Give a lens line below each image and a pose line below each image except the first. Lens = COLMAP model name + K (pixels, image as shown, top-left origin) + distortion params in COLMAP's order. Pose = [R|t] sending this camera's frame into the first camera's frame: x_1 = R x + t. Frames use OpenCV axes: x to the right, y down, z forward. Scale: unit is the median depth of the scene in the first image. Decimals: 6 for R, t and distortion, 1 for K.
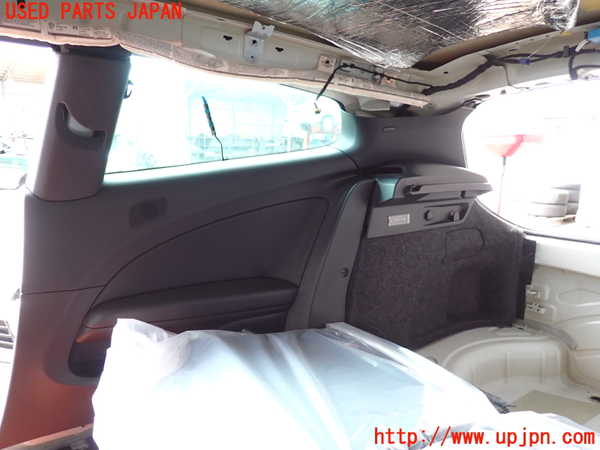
lens RADIAL K [[455.5, 0, 300.6], [0, 455.5, 223.2], [0, 0, 1]] dist [0.011632, 0.006649]
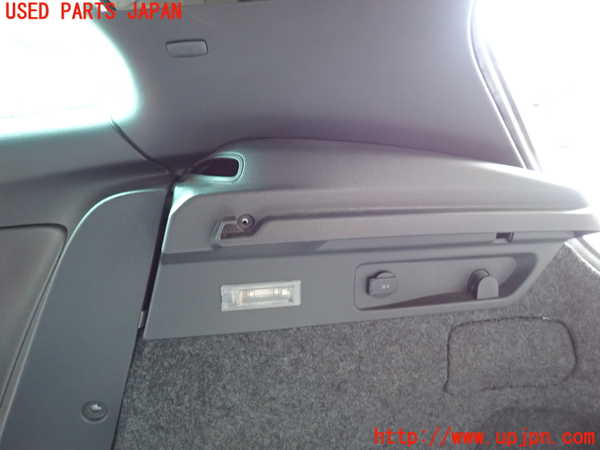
lens RADIAL K [[455.5, 0, 300.6], [0, 455.5, 223.2], [0, 0, 1]] dist [0.011632, 0.006649]
pose [[0.900584, 0.085118, -0.426268, 0.401499], [-0.057783, 0.995380, 0.076681, -0.099574], [0.430825, -0.044426, 0.901341, 0.657420]]
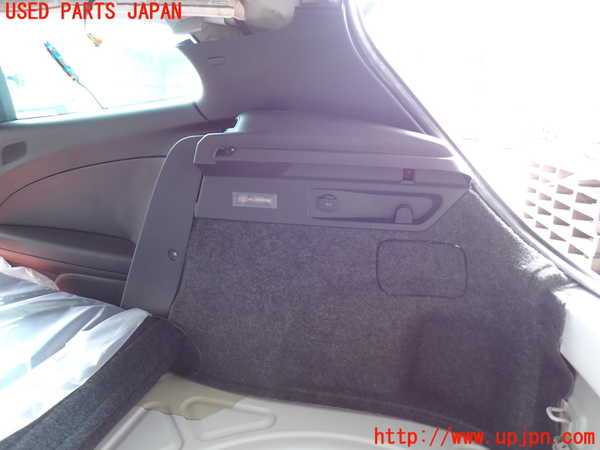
lens RADIAL K [[455.5, 0, 300.6], [0, 455.5, 223.2], [0, 0, 1]] dist [0.011632, 0.006649]
pose [[0.641799, 0.154241, -0.751202, 0.767464], [-0.131021, 0.987216, 0.090761, -0.043965], [0.755598, 0.040173, 0.653803, 0.599570]]
